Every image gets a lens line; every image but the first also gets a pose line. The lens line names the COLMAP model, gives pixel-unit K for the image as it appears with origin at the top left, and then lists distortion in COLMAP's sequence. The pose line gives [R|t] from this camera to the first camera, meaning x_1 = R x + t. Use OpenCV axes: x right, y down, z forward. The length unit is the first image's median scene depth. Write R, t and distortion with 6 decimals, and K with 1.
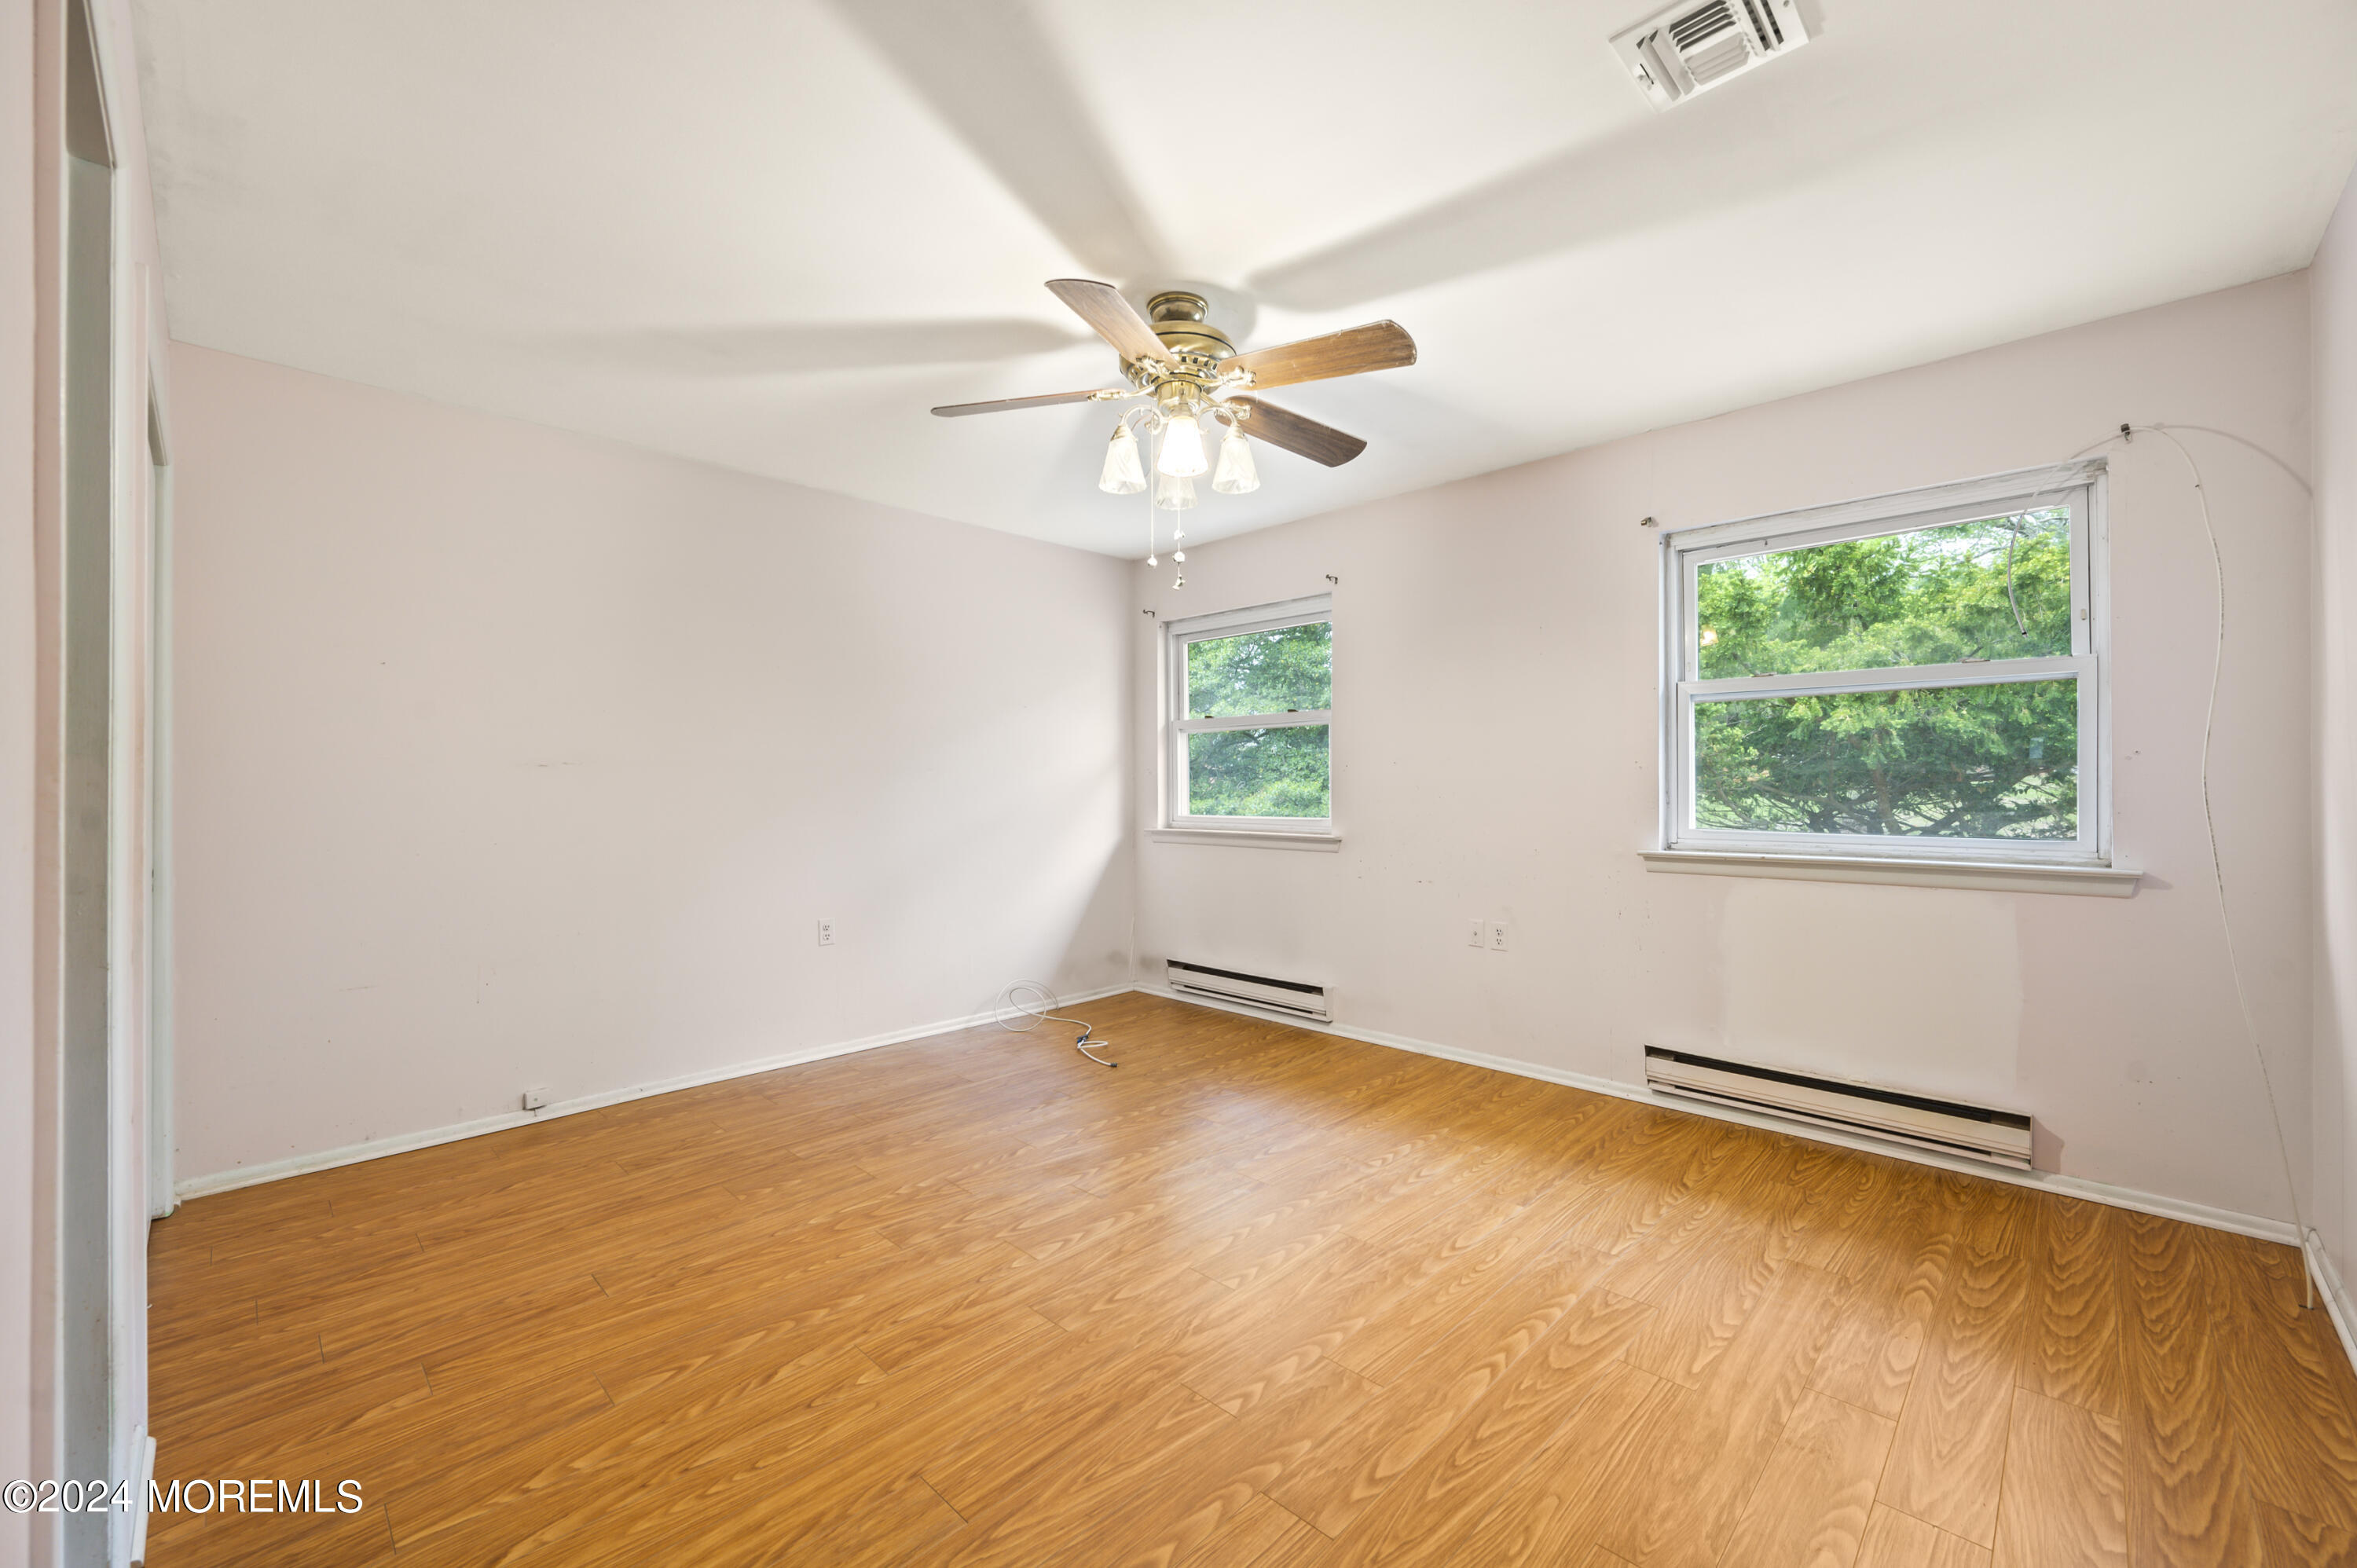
lens RADIAL K [[929.3, 0, 1177.1], [0, 929.3, 795.0], [0, 0, 1]] dist [0.000001, 0.000367]
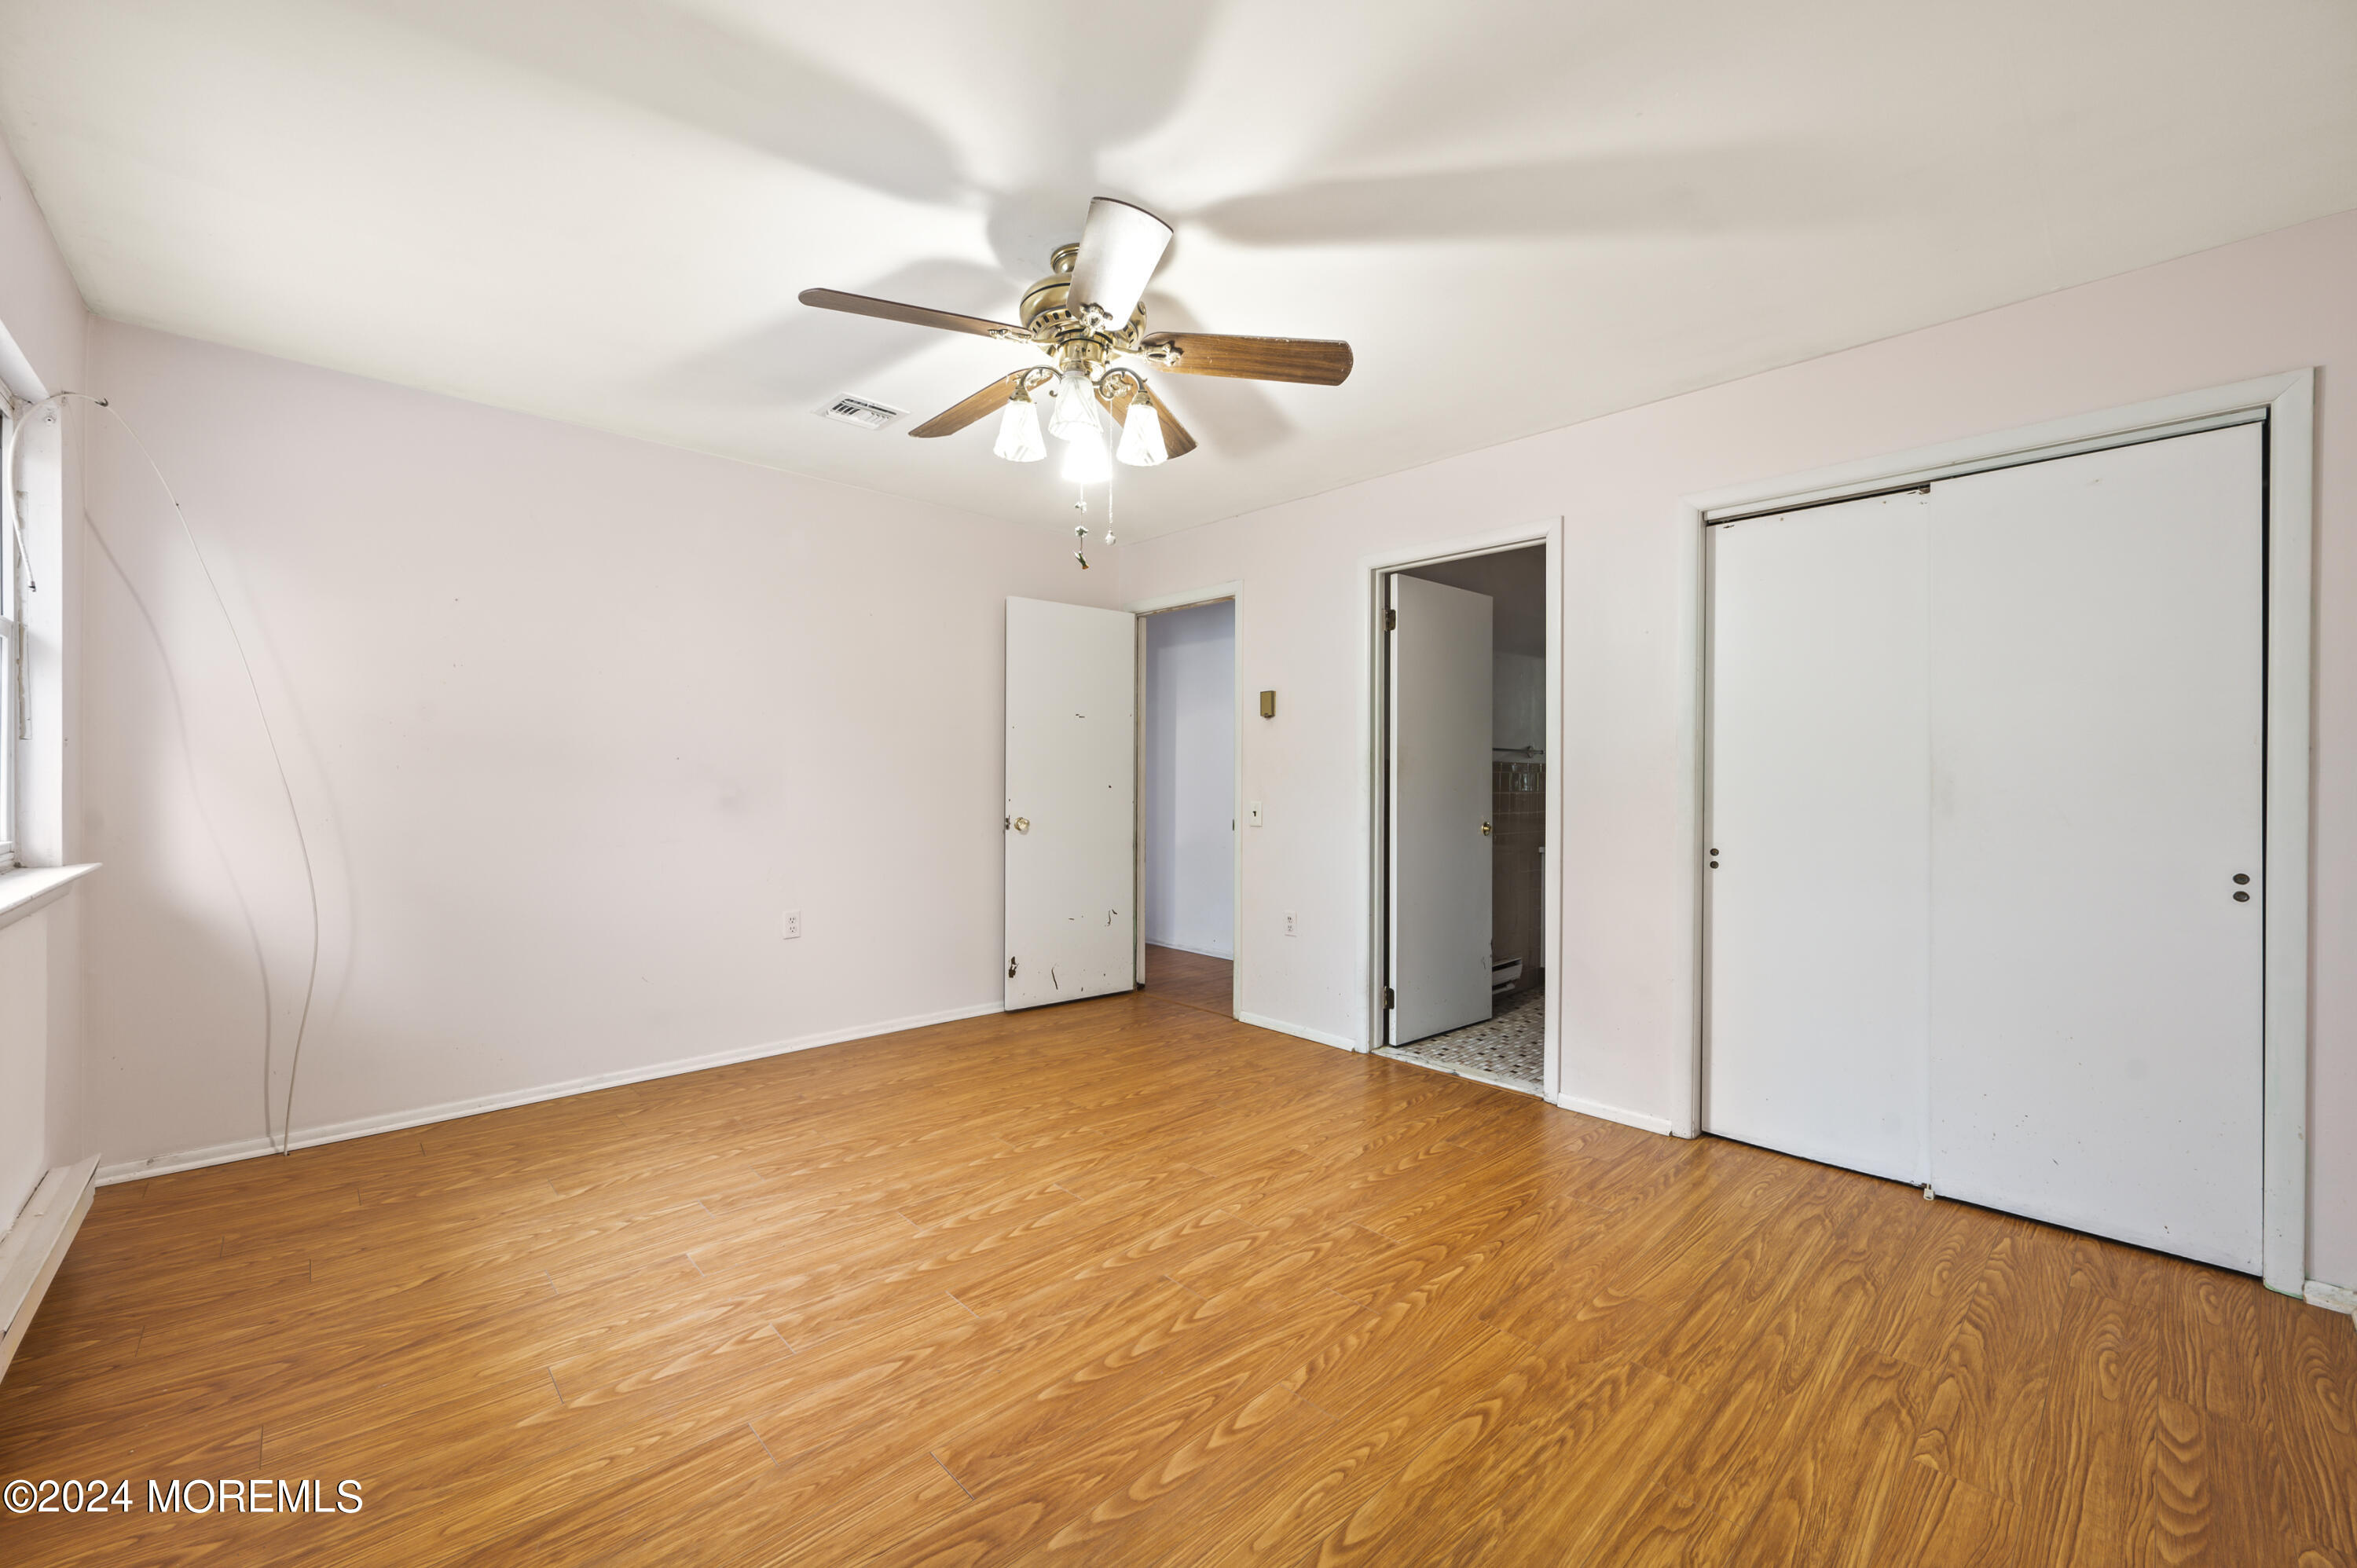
lens RADIAL K [[929.3, 0, 1177.1], [0, 929.3, 795.0], [0, 0, 1]] dist [0.000001, 0.000367]
pose [[-0.999160, -0.001847, 0.040931, -0.137725], [-0.000821, 0.999685, 0.025071, -0.015864], [-0.040965, 0.025016, -0.998847, 1.993044]]
